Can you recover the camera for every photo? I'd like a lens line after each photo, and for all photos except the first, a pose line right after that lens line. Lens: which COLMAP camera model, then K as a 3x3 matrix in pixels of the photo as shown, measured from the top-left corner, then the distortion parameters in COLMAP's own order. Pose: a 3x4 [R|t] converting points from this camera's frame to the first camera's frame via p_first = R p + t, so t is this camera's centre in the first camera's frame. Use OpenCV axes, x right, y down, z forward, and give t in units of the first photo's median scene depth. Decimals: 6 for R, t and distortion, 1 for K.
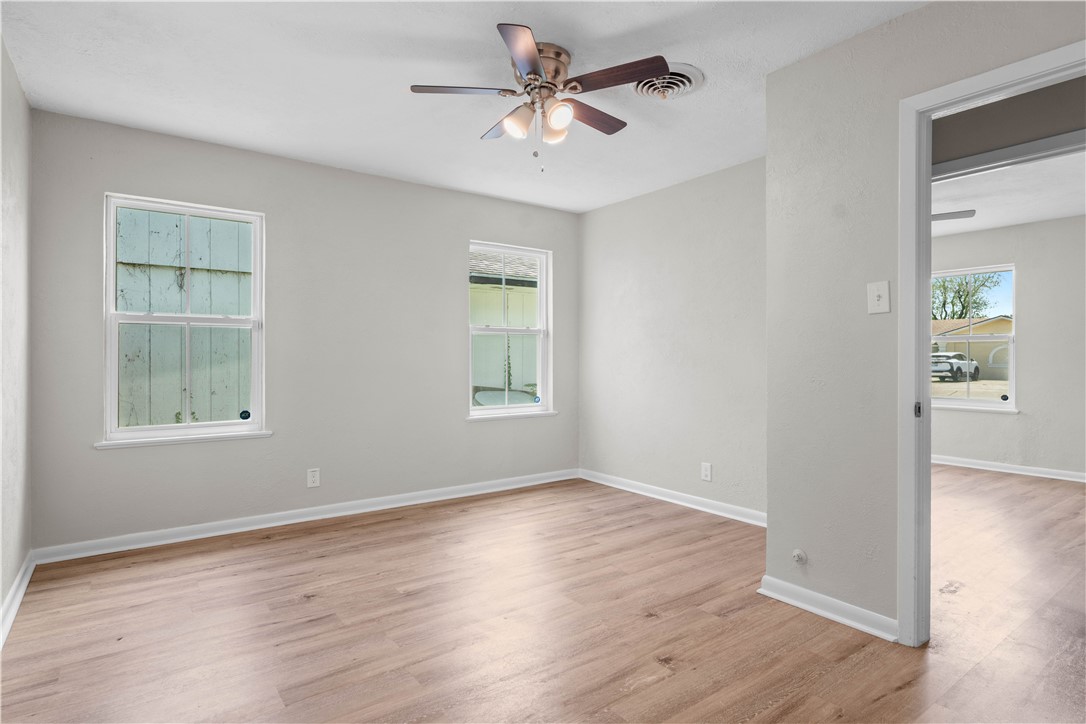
lens RADIAL K [[561.2, 0, 538.8], [0, 561.2, 357.9], [0, 0, 1]] dist [-0.002428, -0.000208]
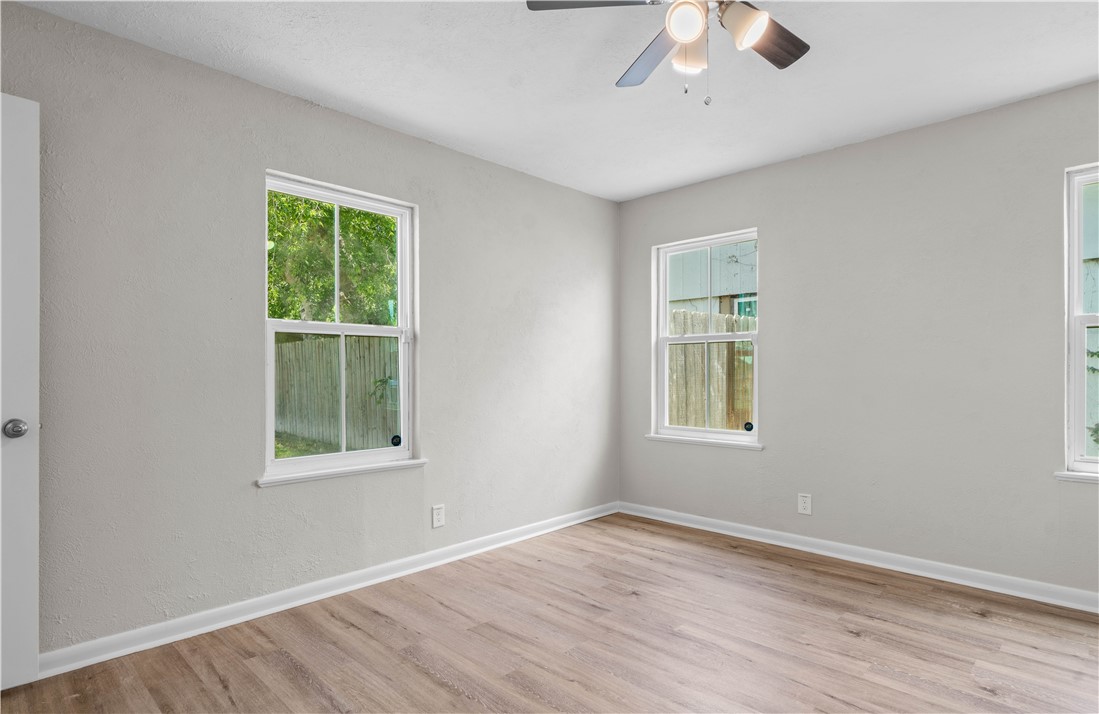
lens RADIAL K [[569.0, 0, 550.7], [0, 569.0, 370.2], [0, 0, 1]] dist [-0.000276, -0.000064]
pose [[0.184738, -0.003510, -0.982782, 0.494318], [0.002160, 0.999993, -0.003166, 0.000569], [0.982785, -0.001538, 0.184744, 0.498943]]
